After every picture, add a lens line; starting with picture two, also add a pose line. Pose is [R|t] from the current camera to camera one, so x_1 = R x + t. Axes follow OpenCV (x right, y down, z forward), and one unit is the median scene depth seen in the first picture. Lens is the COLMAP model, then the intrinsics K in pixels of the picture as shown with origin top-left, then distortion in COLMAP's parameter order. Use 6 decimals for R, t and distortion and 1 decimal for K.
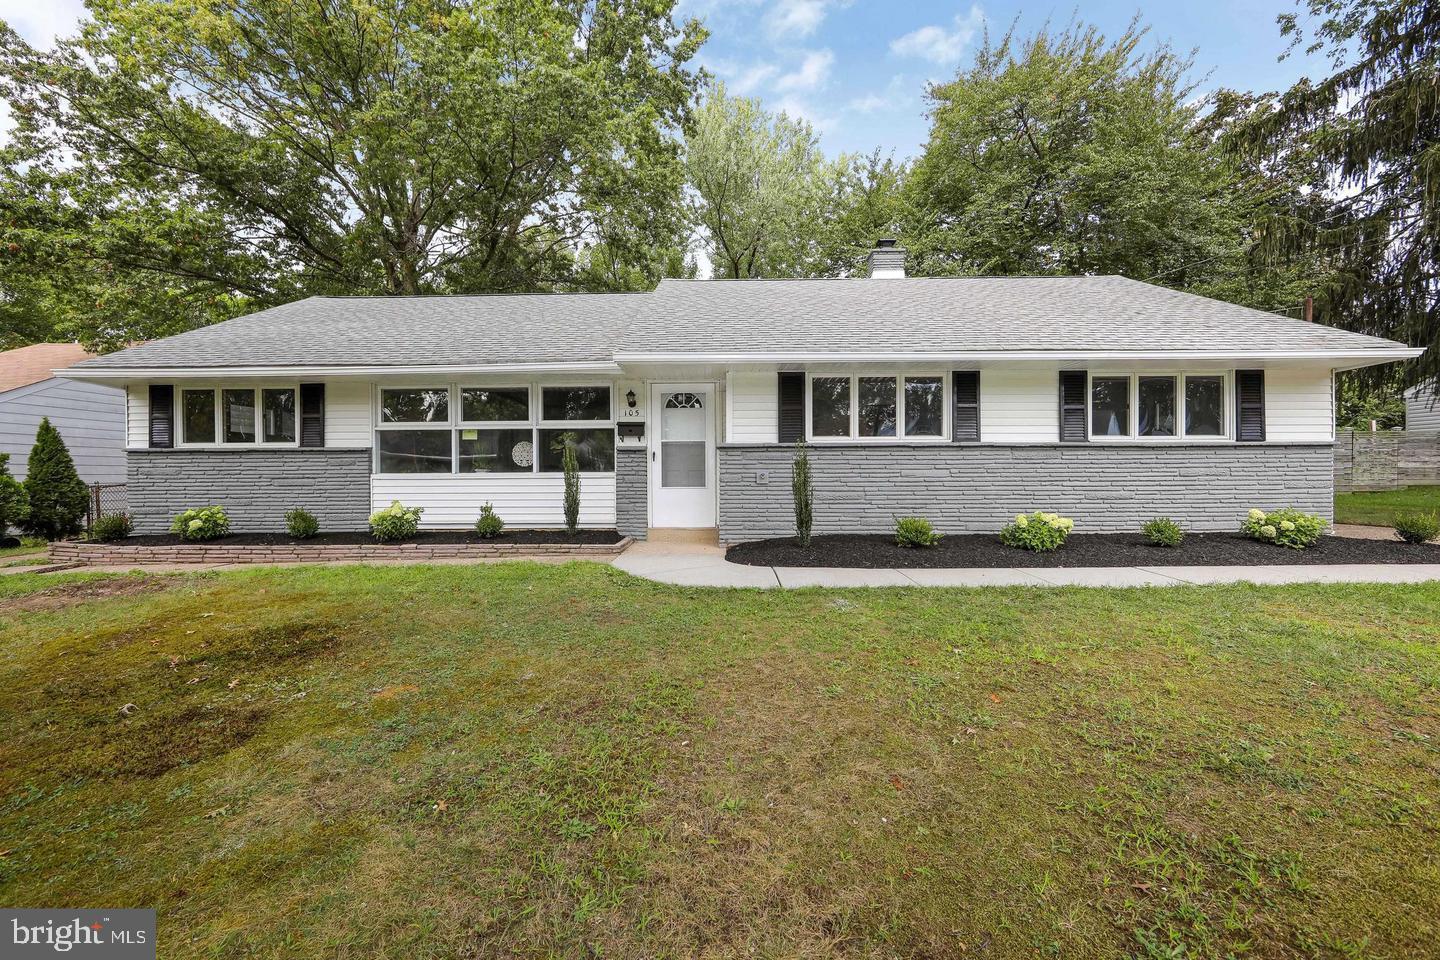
lens RADIAL K [[575.4, 0, 719.4], [0, 575.4, 479.3], [0, 0, 1]] dist [-0.011138, 0.003365]
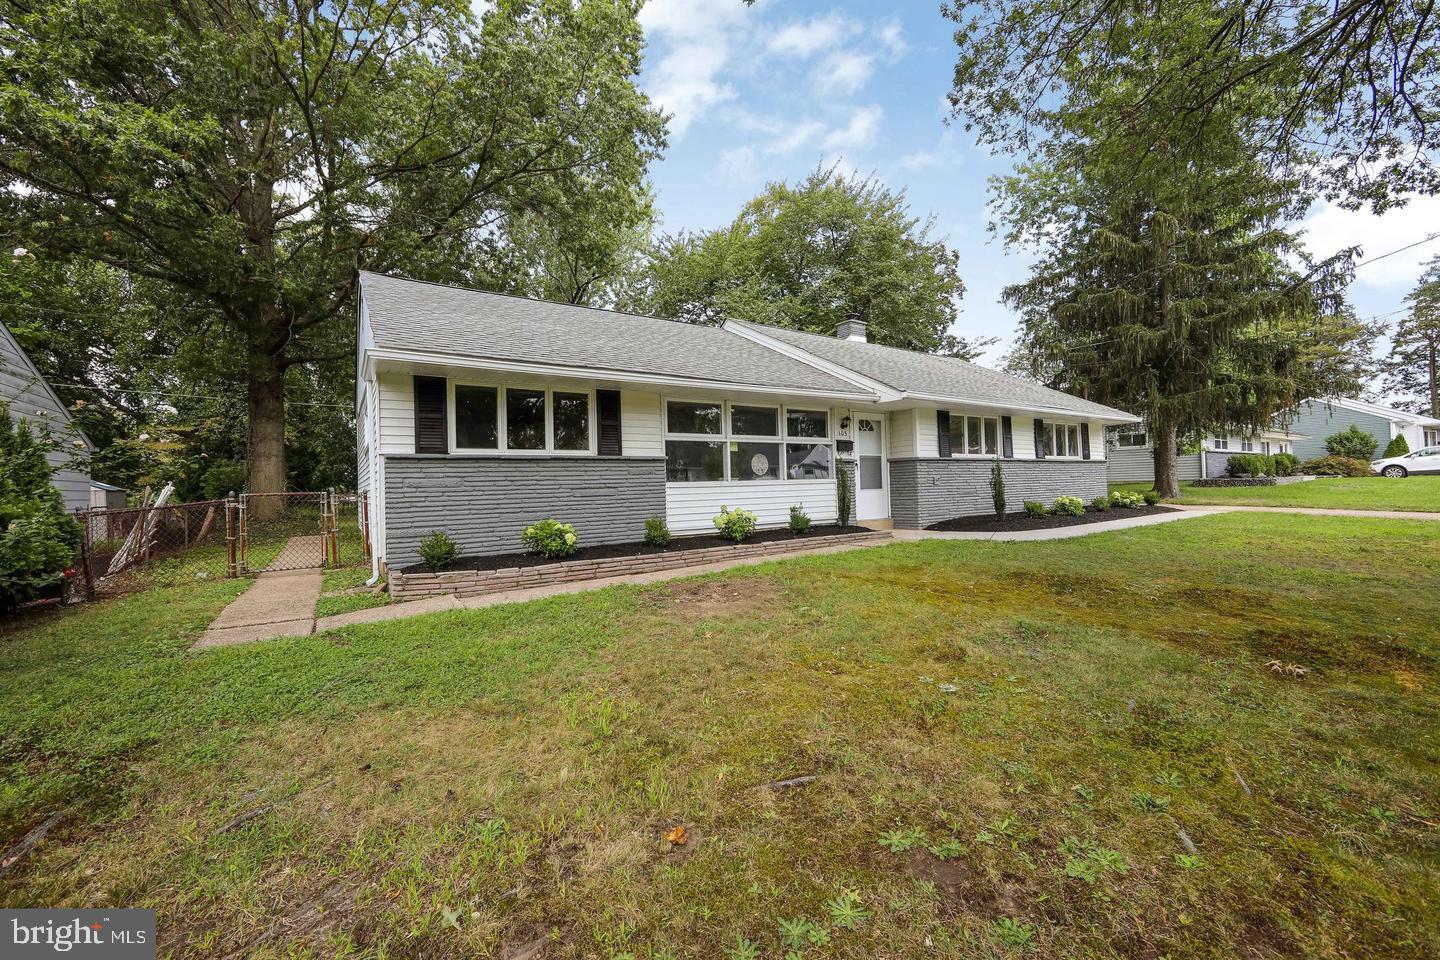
lens RADIAL K [[575.4, 0, 728.0], [0, 575.4, 480.0], [0, 0, 1]] dist [-0.011138, 0.003365]
pose [[0.814711, -0.011467, 0.579753, -1.113074], [0.024141, 0.999608, -0.014154, 0.003669], [-0.579364, 0.025528, 0.814669, 0.091907]]
